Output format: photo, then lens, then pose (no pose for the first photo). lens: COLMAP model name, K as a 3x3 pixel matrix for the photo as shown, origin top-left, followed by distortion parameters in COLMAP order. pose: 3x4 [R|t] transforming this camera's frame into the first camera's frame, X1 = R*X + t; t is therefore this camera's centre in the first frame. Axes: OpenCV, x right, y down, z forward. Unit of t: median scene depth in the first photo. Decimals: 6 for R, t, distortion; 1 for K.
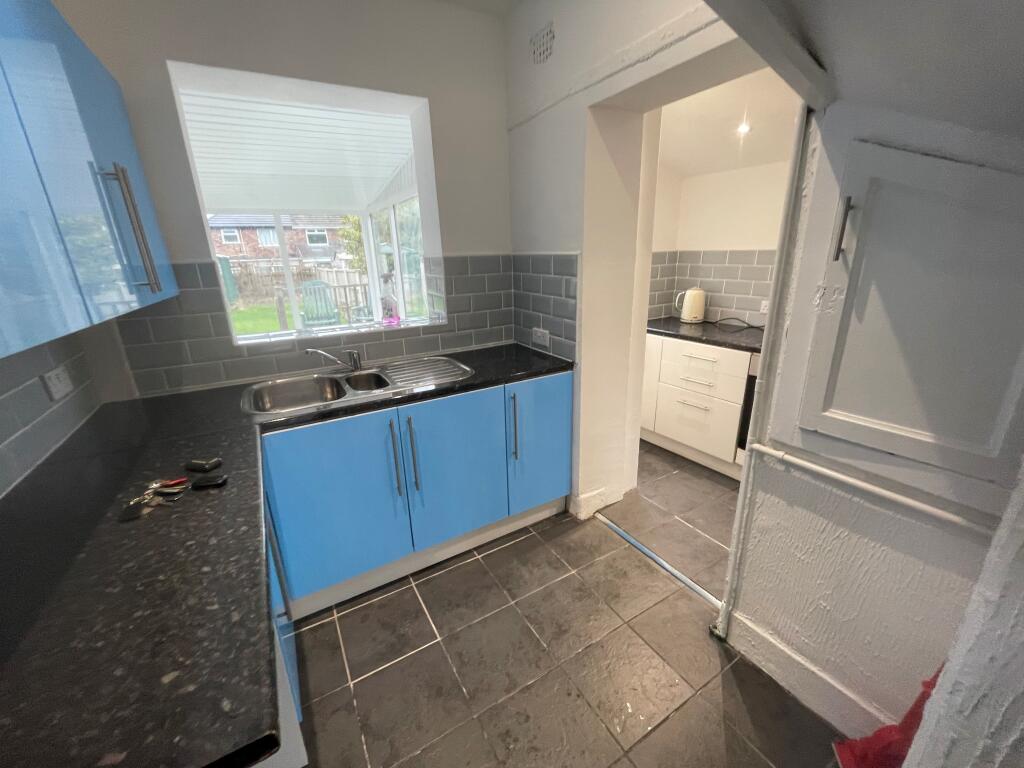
lens RADIAL K [[415.9, 0, 513.0], [0, 415.9, 387.0], [0, 0, 1]] dist [-0.003116, 0.000352]
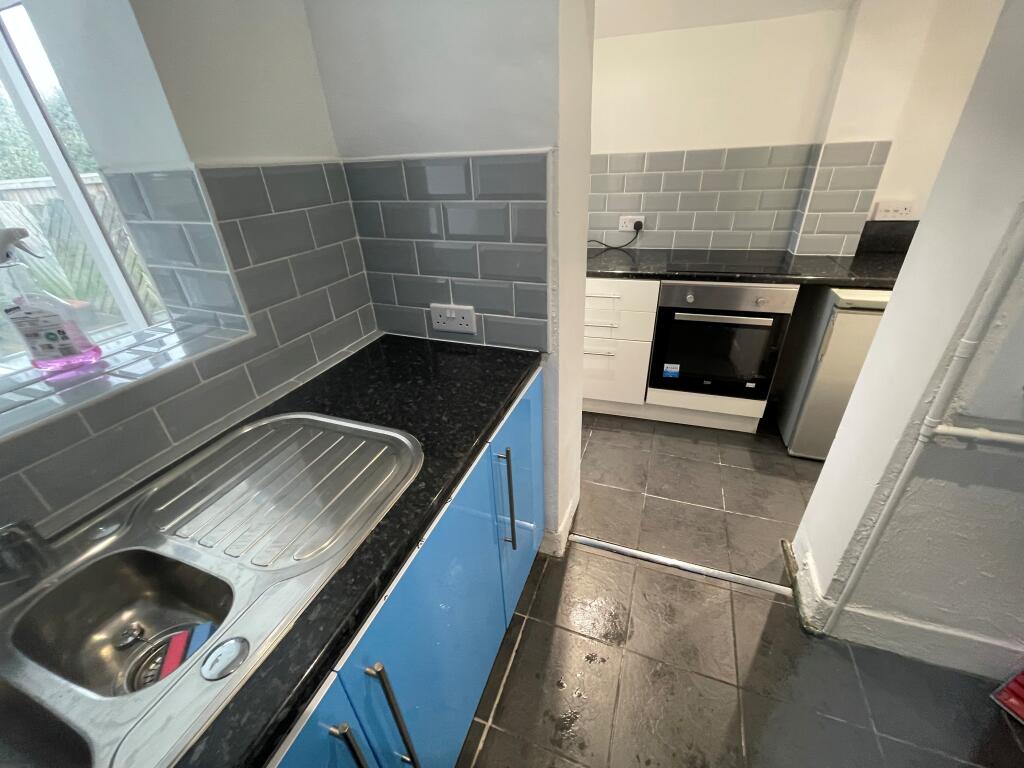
lens RADIAL K [[415.9, 0, 513.0], [0, 415.9, 387.0], [0, 0, 1]] dist [-0.003116, 0.000352]
pose [[0.777240, -0.311472, 0.546702, -0.208492], [0.216116, 0.948171, 0.232951, -0.147788], [-0.590925, -0.062908, 0.804270, 0.504363]]
